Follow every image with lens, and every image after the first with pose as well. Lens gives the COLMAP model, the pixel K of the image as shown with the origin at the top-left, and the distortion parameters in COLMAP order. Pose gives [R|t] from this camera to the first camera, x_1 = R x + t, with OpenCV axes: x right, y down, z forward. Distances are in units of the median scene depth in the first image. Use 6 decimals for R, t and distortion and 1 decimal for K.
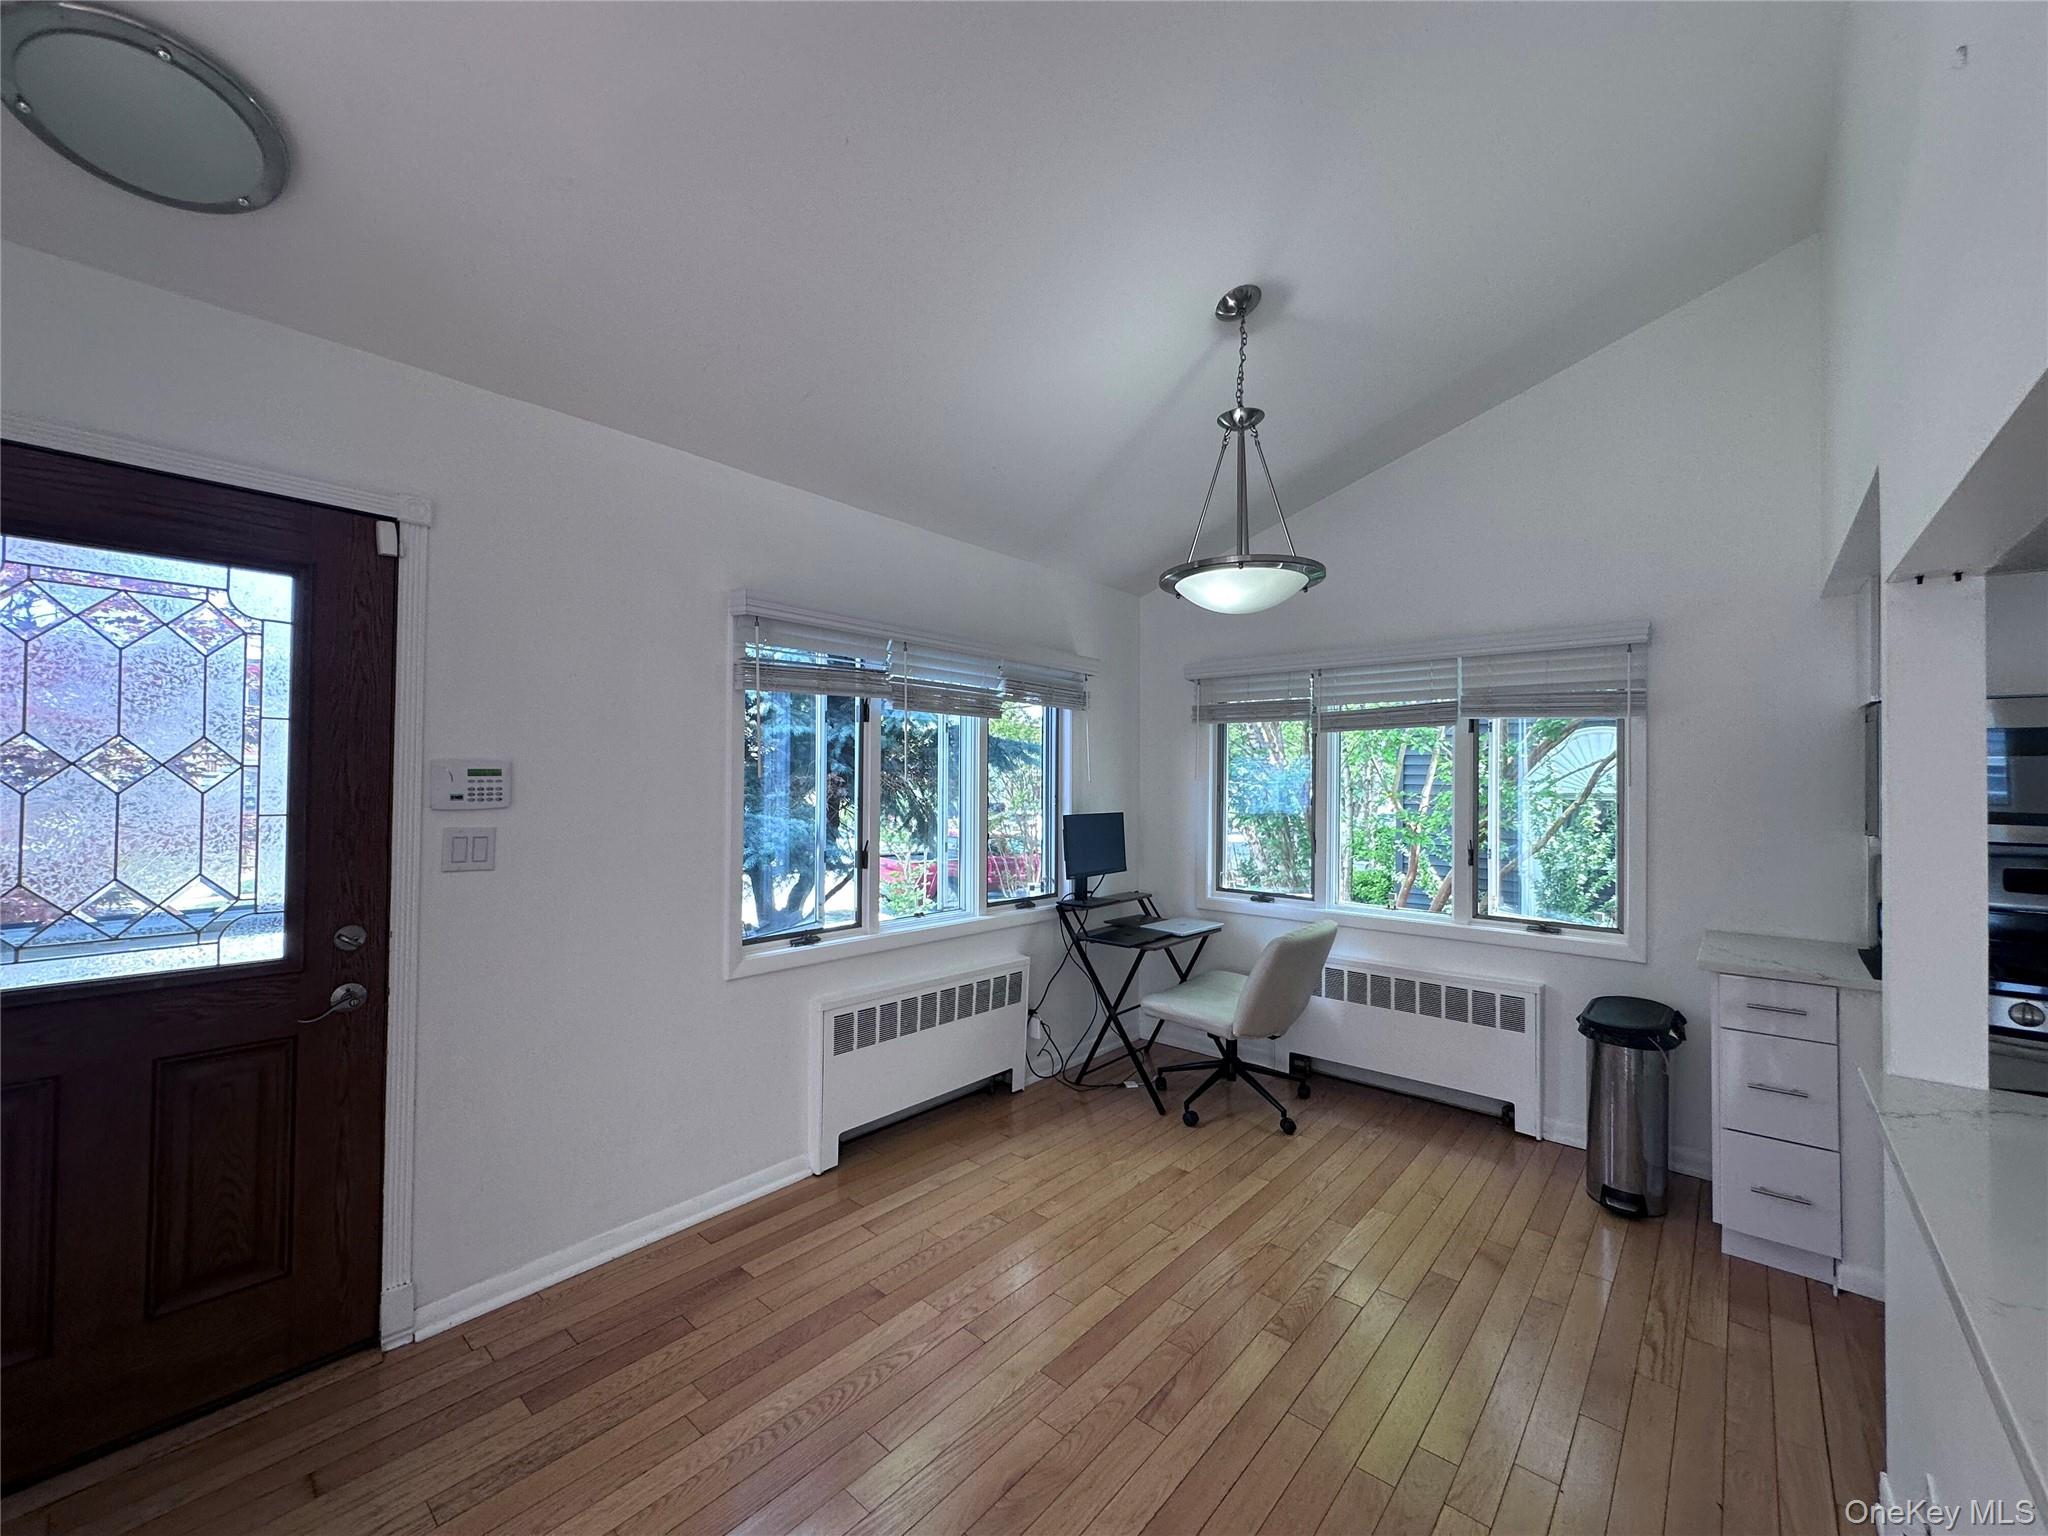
lens RADIAL K [[819.1, 0, 1029.5], [0, 819.1, 767.3], [0, 0, 1]] dist [-0.002345, 0.000706]
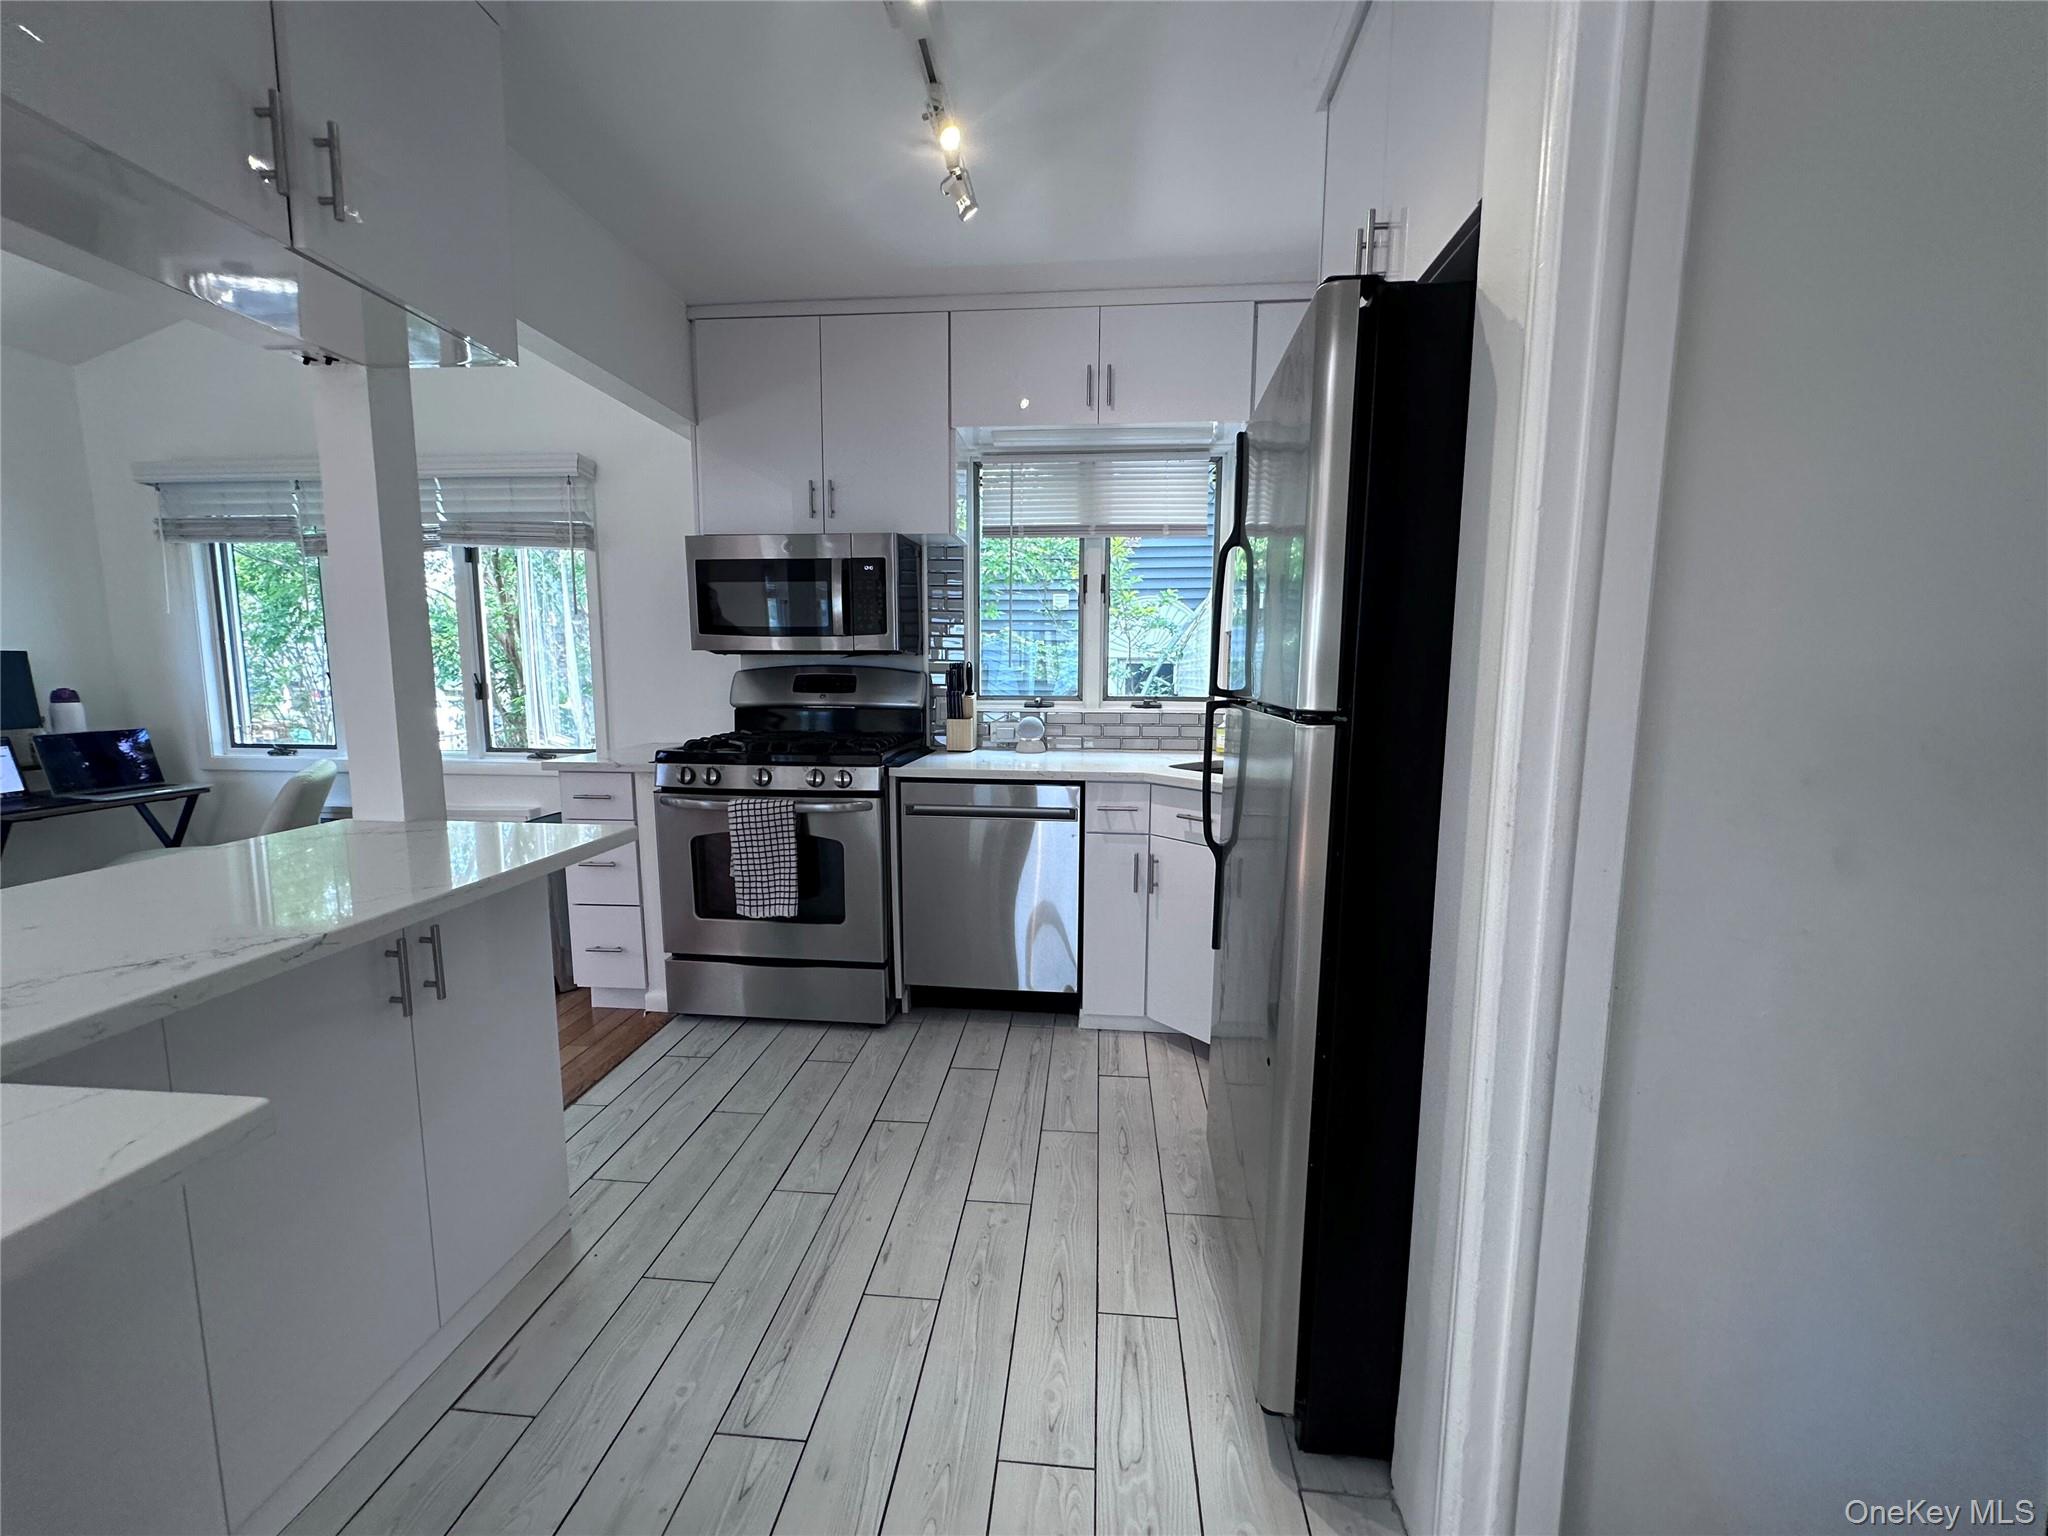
lens RADIAL K [[819.1, 0, 1025.4], [0, 819.1, 770.1], [0, 0, 1]] dist [-0.002345, 0.000706]
pose [[0.806422, -0.080771, 0.585798, 0.730117], [-0.008262, 0.988992, 0.147738, 0.079552], [-0.591283, -0.123979, 0.796878, -0.290222]]
